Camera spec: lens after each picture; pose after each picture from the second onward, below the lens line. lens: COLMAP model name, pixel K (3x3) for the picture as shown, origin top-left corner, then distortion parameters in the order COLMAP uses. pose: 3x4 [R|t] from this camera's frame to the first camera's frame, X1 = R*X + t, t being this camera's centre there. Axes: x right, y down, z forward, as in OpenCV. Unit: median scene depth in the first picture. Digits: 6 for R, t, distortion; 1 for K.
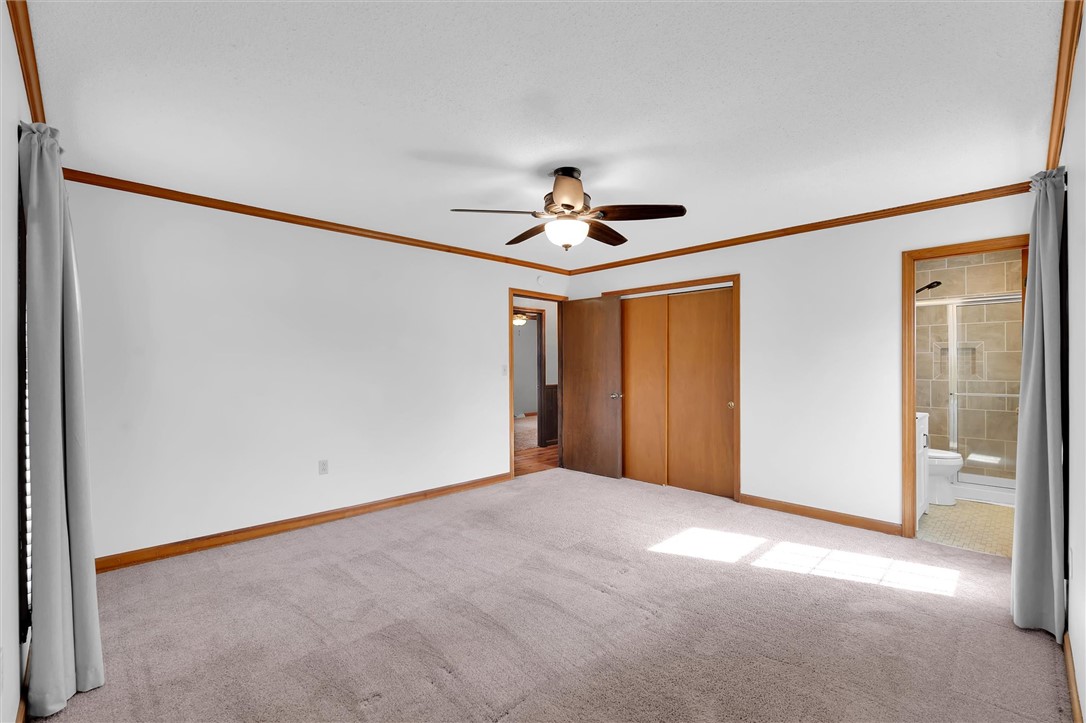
lens RADIAL K [[480.8, 0, 541.1], [0, 480.8, 362.3], [0, 0, 1]] dist [-0.008502, 0.000442]
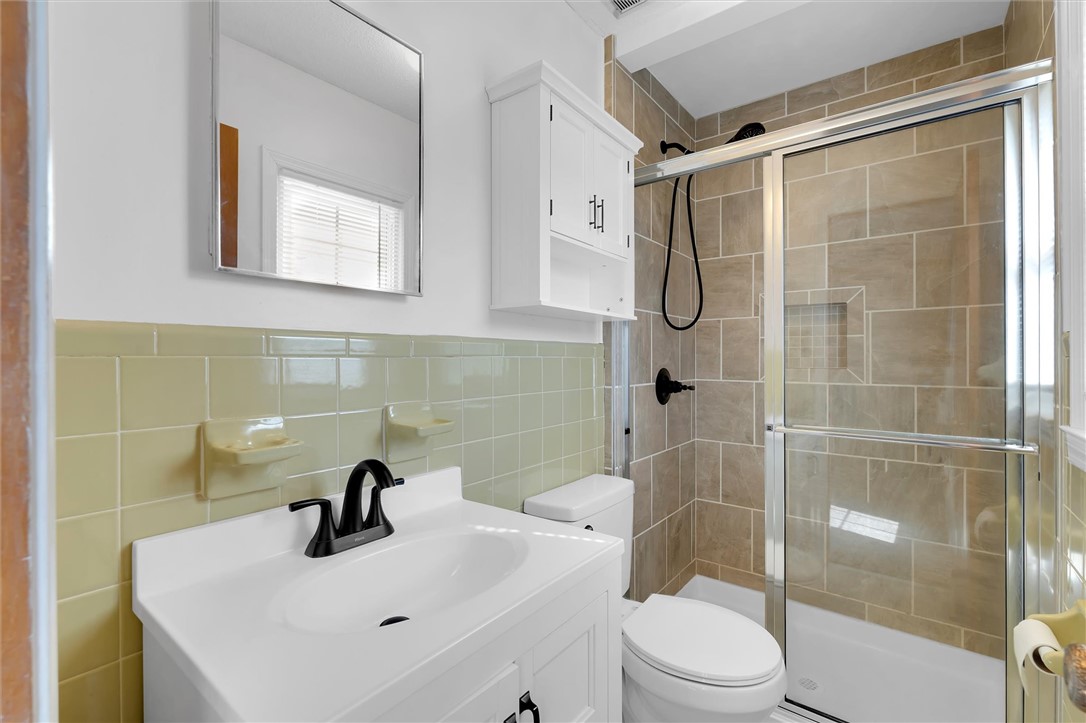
lens RADIAL K [[480.8, 0, 544.2], [0, 480.8, 363.2], [0, 0, 1]] dist [-0.008502, 0.000442]
pose [[0.988367, 0.009990, 0.151761, 0.595252], [-0.008863, 0.999928, -0.008101, 0.027160], [-0.151831, 0.006662, 0.988384, 0.638337]]
